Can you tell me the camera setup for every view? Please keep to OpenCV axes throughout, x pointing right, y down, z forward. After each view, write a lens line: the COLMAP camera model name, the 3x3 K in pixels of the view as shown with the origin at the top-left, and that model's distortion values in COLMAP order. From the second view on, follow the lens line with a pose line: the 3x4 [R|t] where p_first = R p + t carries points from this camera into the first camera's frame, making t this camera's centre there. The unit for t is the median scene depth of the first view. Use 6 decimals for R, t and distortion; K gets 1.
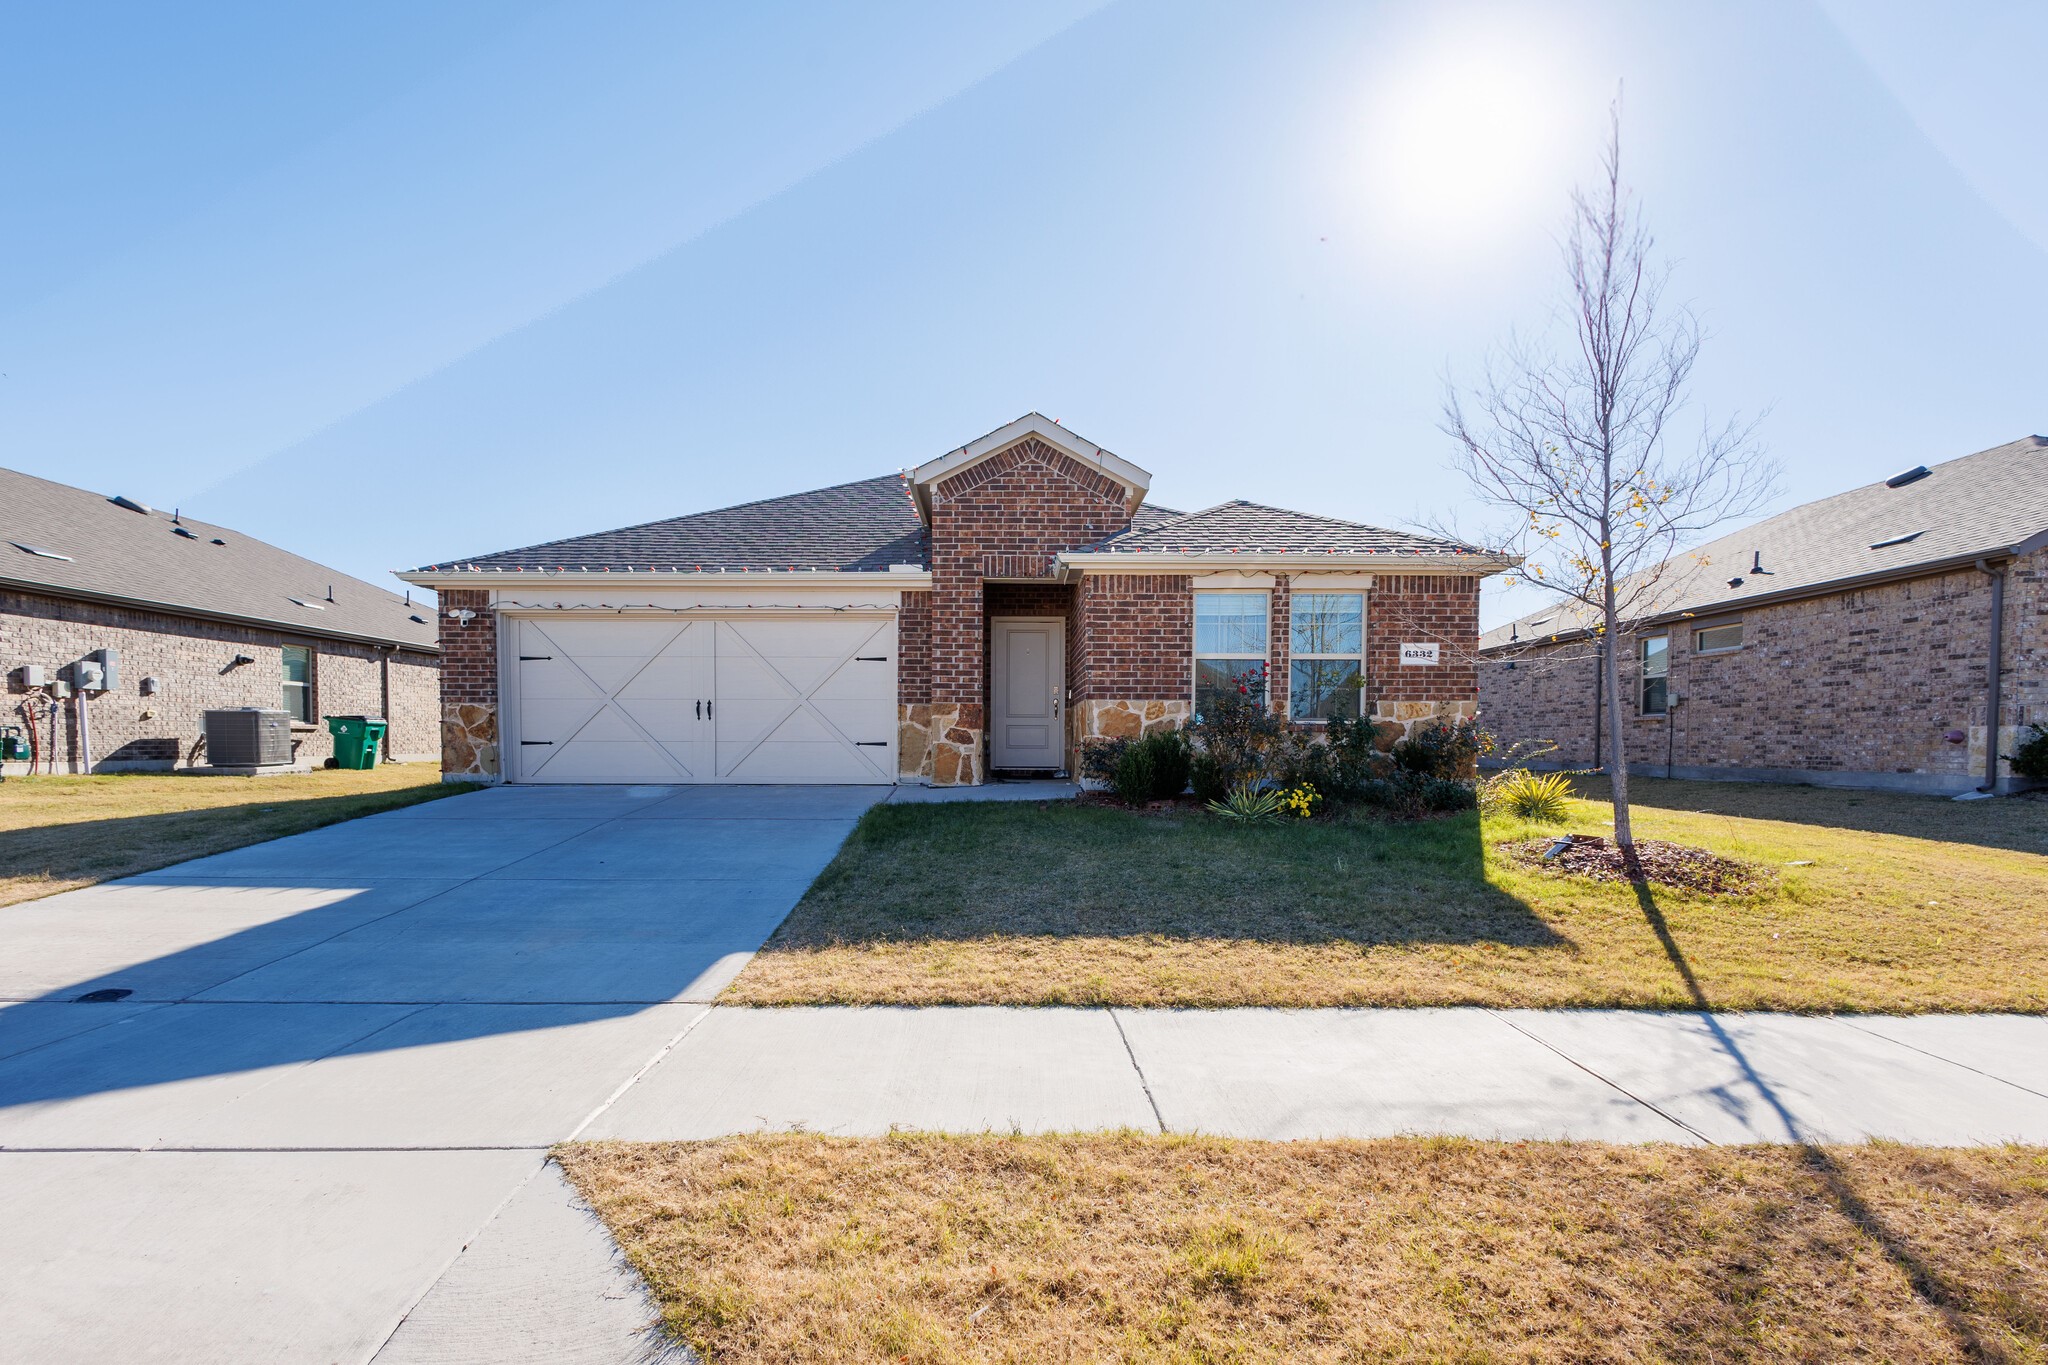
lens RADIAL K [[942.3, 0, 988.0], [0, 942.3, 738.8], [0, 0, 1]] dist [0.013501, -0.004758]
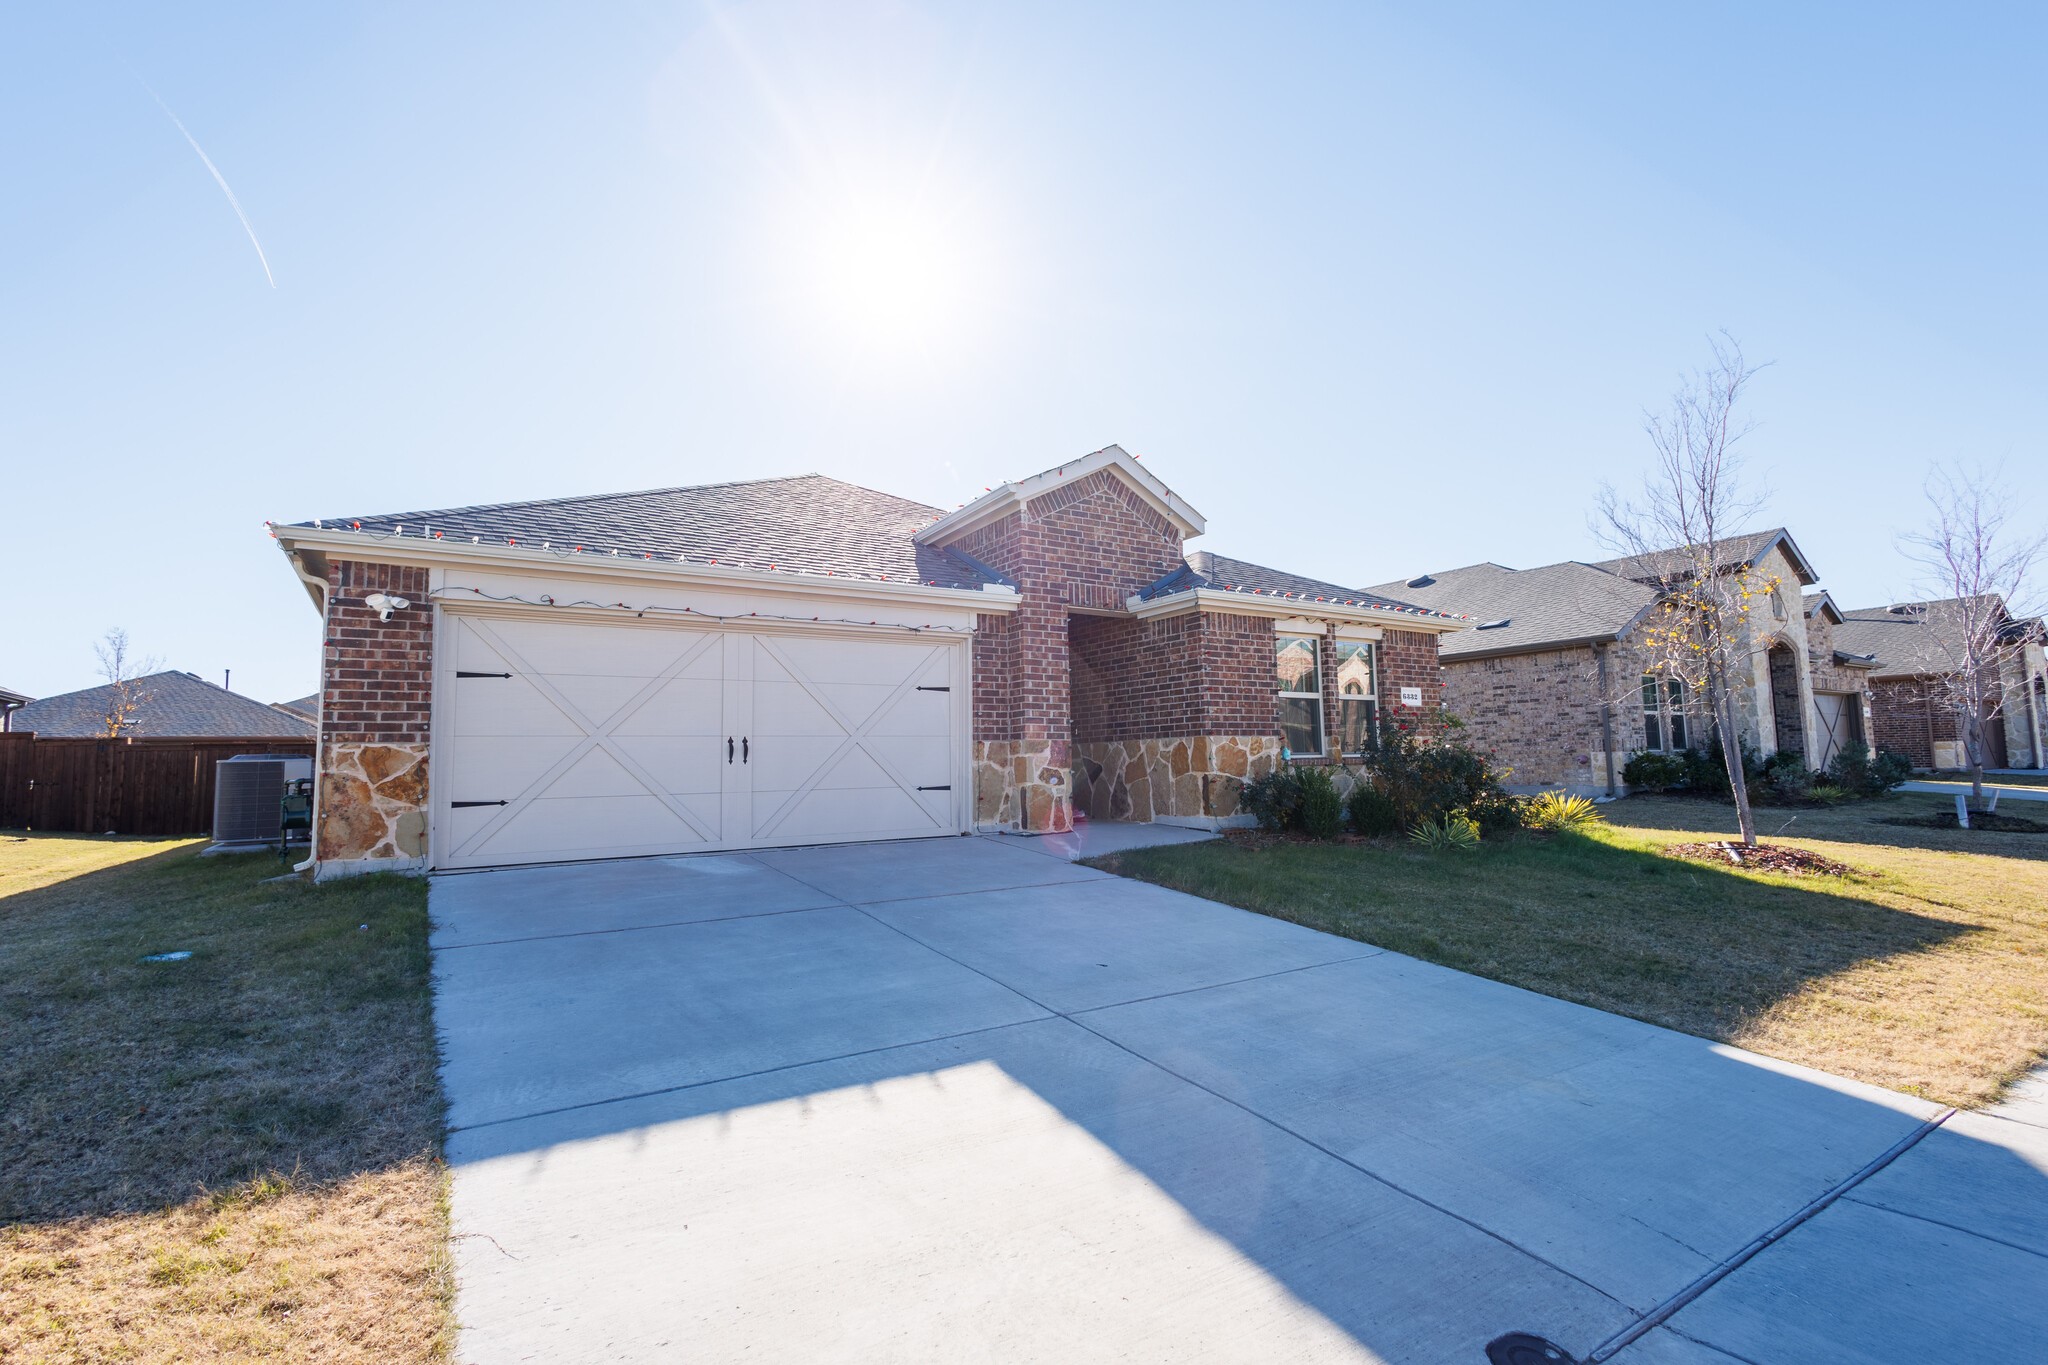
lens RADIAL K [[918.1, 0, 1023.8], [0, 918.1, 666.4], [0, 0, 1]] dist [0.005820, 0.000228]
pose [[0.843134, 0.038109, 0.536351, -0.519410], [0.022651, 0.994082, -0.106240, -0.014241], [-0.537226, 0.101724, 0.837282, 0.260324]]
